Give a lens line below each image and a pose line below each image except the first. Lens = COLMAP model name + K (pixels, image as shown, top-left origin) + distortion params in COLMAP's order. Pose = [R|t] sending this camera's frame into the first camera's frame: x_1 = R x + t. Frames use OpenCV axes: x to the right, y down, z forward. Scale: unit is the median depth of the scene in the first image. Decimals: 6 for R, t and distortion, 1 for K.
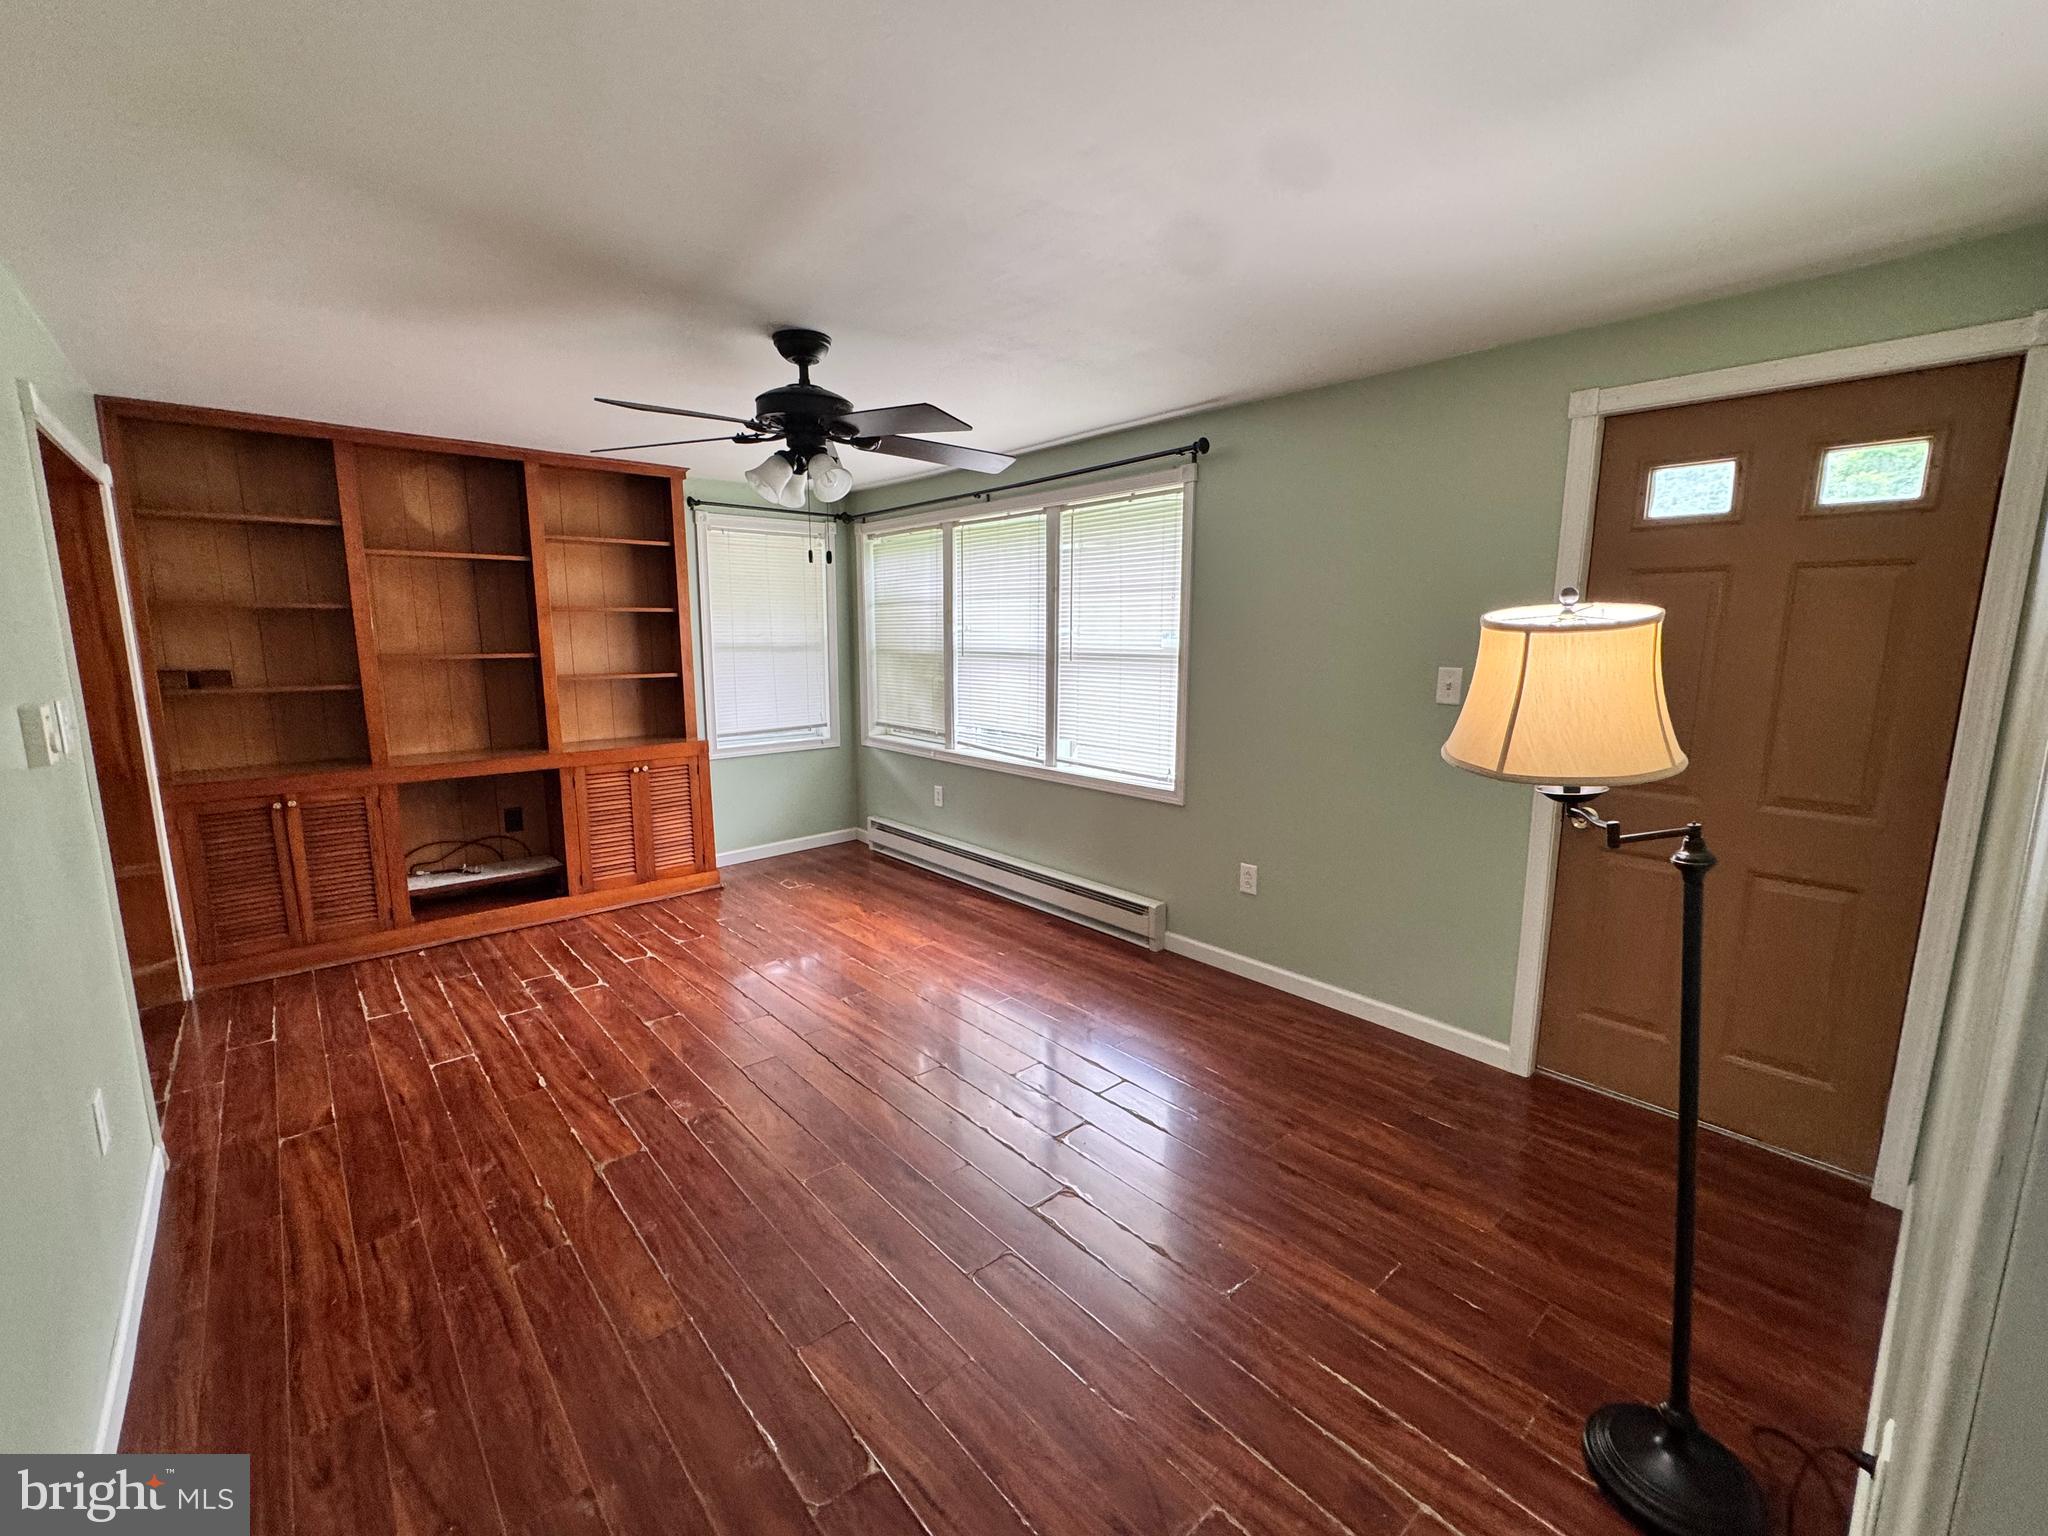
lens RADIAL K [[860.5, 0, 1022.7], [0, 860.5, 766.6], [0, 0, 1]] dist [-0.005757, 0.001109]
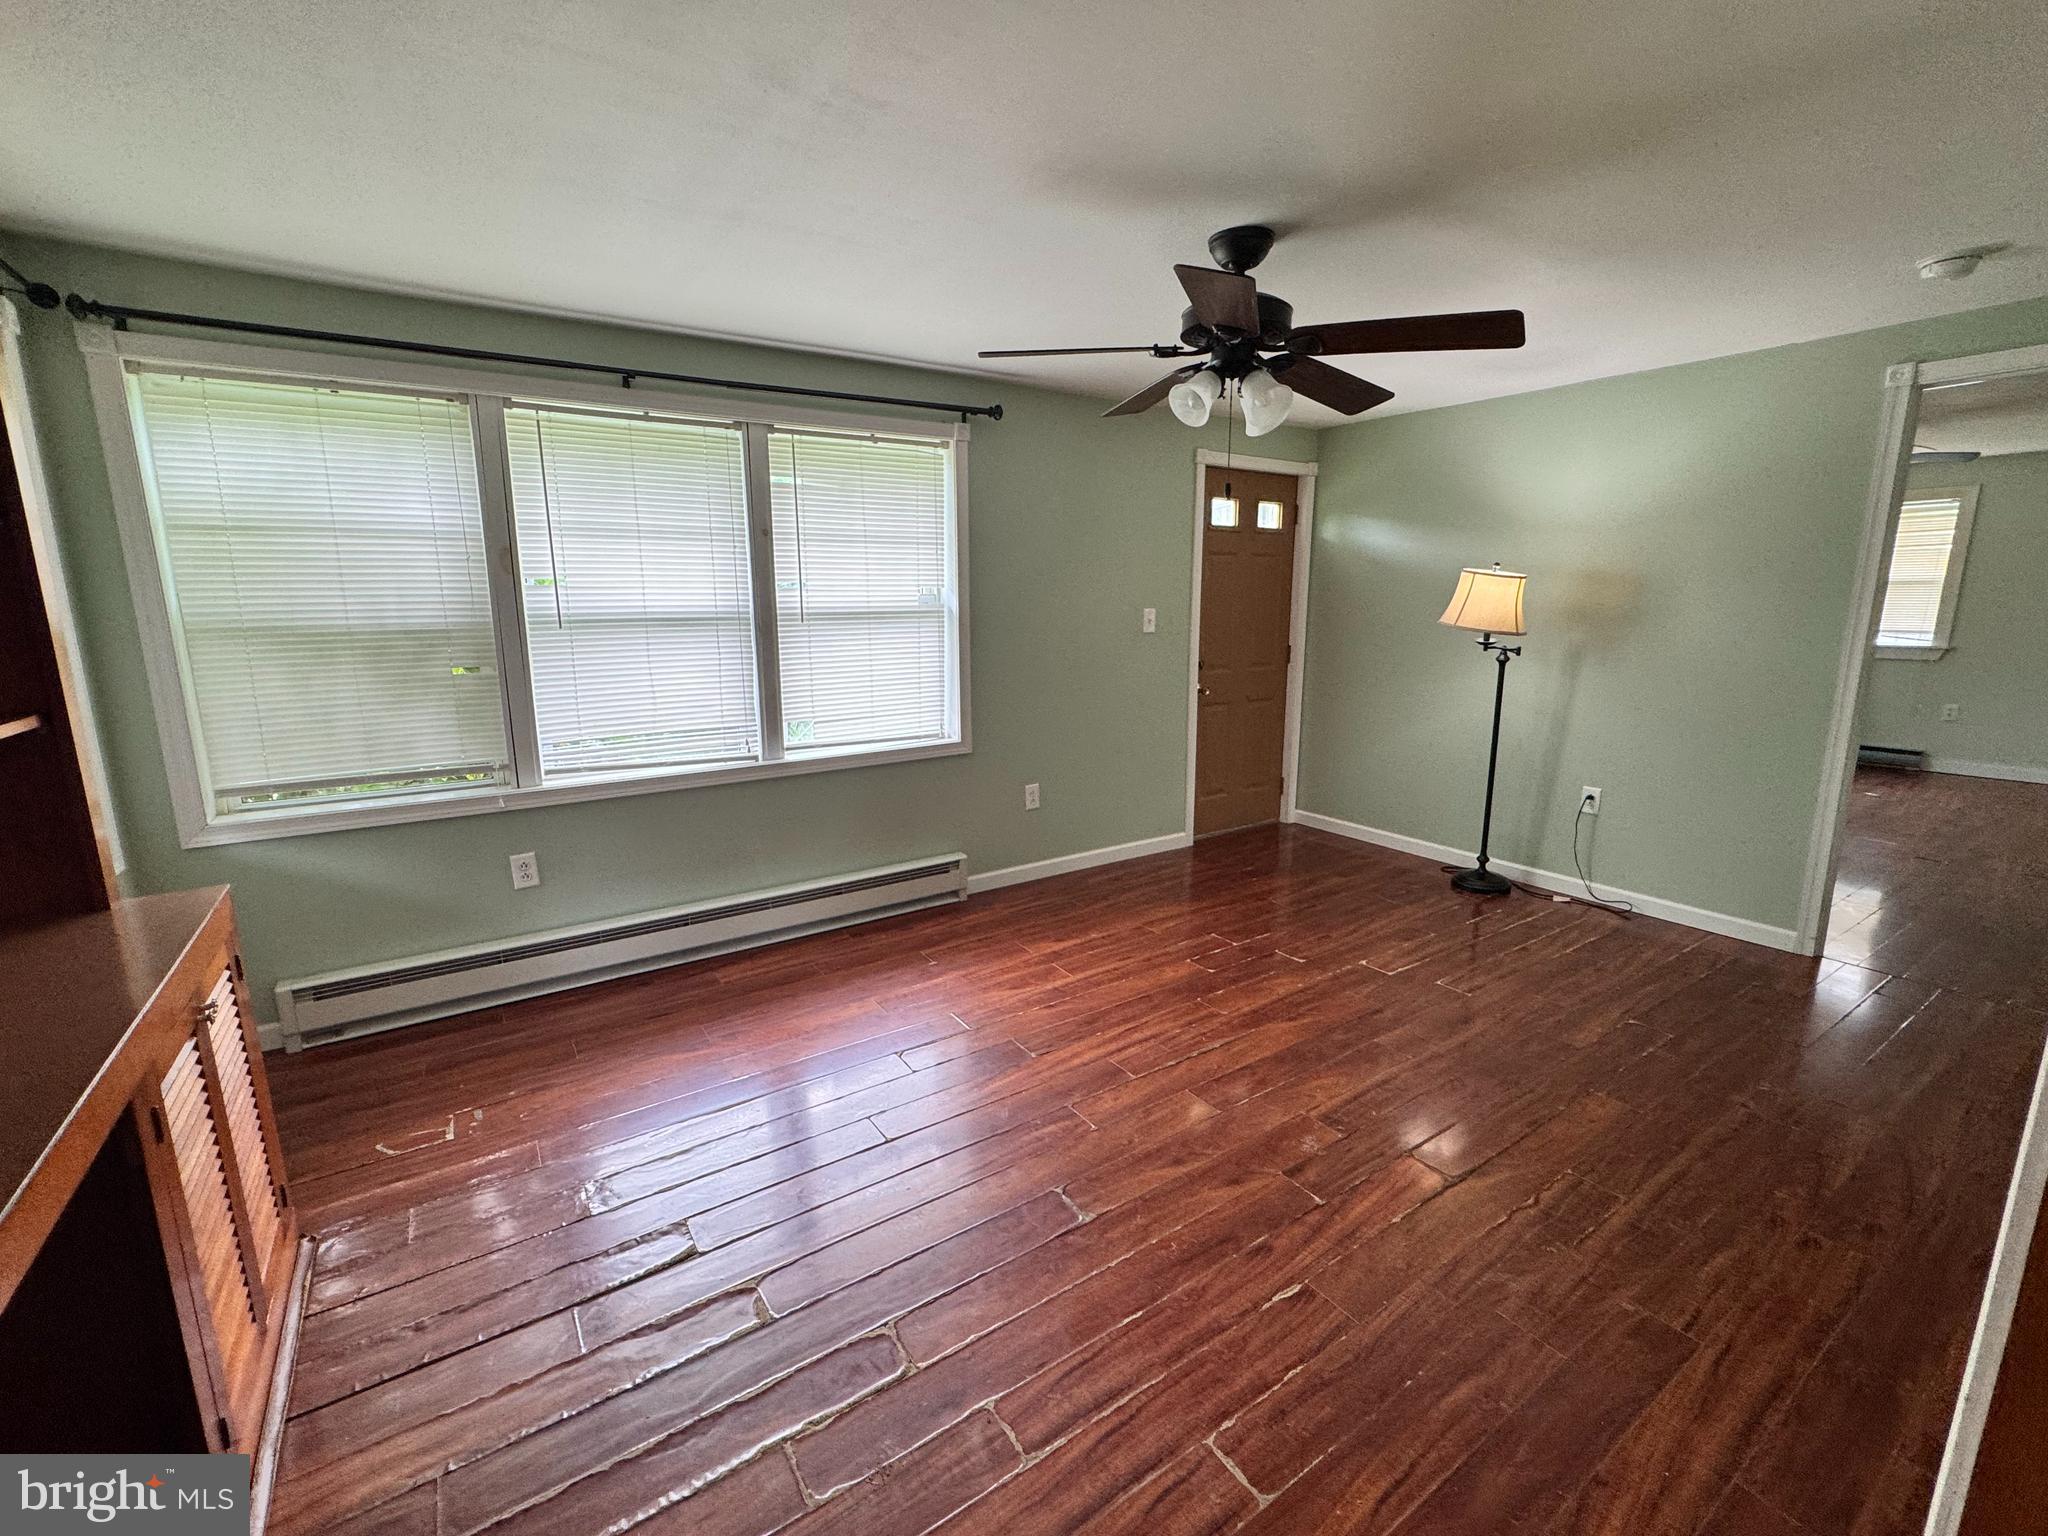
lens RADIAL K [[860.5, 0, 1022.7], [0, 860.5, 766.6], [0, 0, 1]] dist [-0.005757, 0.001109]
pose [[0.137102, -0.193958, 0.971382, -0.824754], [0.165030, 0.971410, 0.170671, -0.106703], [-0.976713, 0.136908, 0.165191, 0.760107]]
